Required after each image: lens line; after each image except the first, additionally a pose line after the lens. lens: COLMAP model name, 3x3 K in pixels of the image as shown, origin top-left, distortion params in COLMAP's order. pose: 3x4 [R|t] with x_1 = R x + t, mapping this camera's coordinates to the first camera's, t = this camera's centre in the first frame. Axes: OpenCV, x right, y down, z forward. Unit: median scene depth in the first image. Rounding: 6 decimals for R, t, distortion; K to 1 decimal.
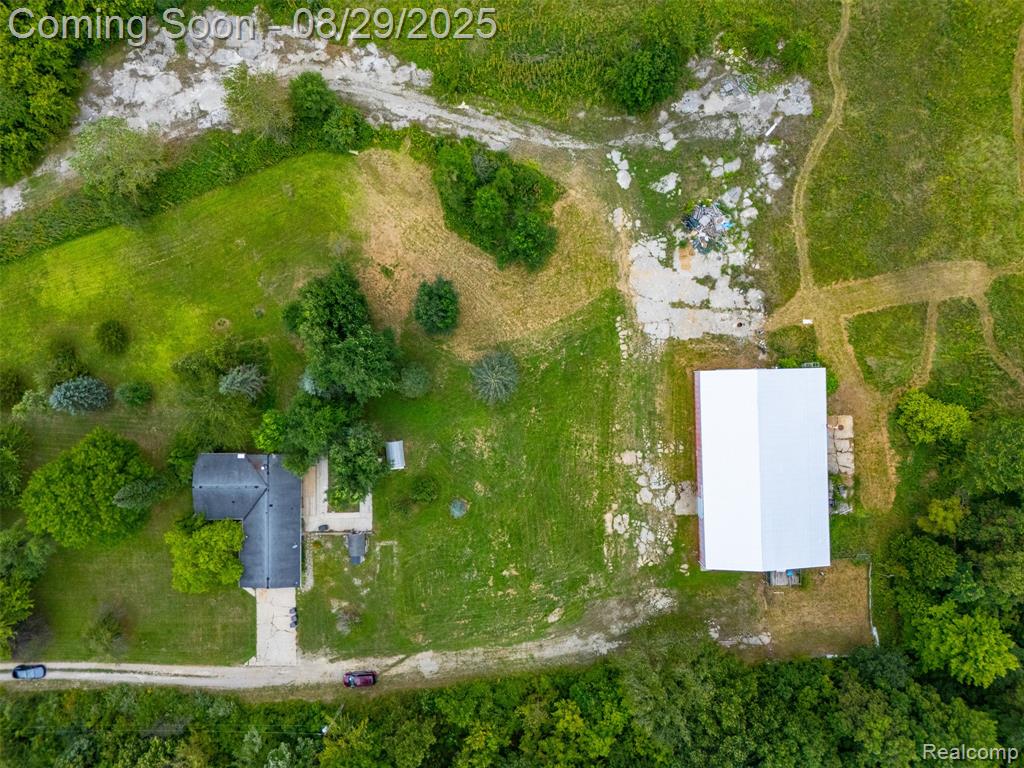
lens RADIAL K [[746.2, 0, 515.1], [0, 746.2, 387.5], [0, 0, 1]] dist [0.099601, -0.123777]
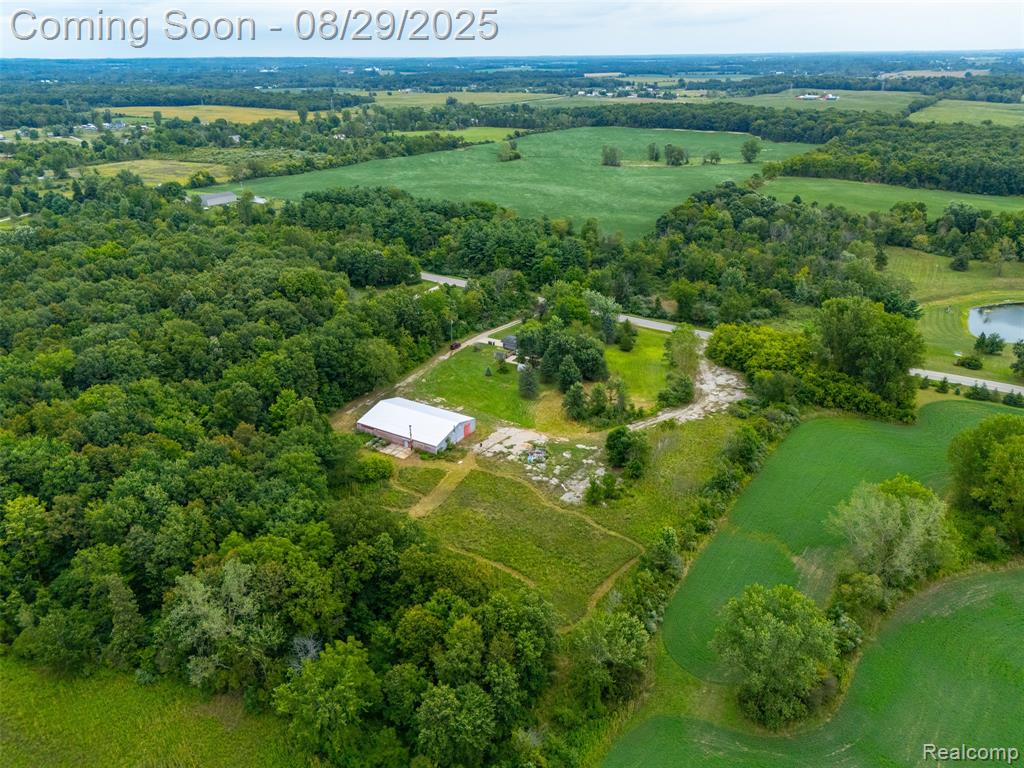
lens RADIAL K [[751.1, 0, 515.6], [0, 751.1, 385.3], [0, 0, 1]] dist [0.075035, -0.073834]
pose [[-0.554379, 0.349734, -0.755215, 1.581965], [-0.832228, -0.224458, 0.506967, -1.049376], [0.007789, 0.909563, 0.415494, 0.096909]]
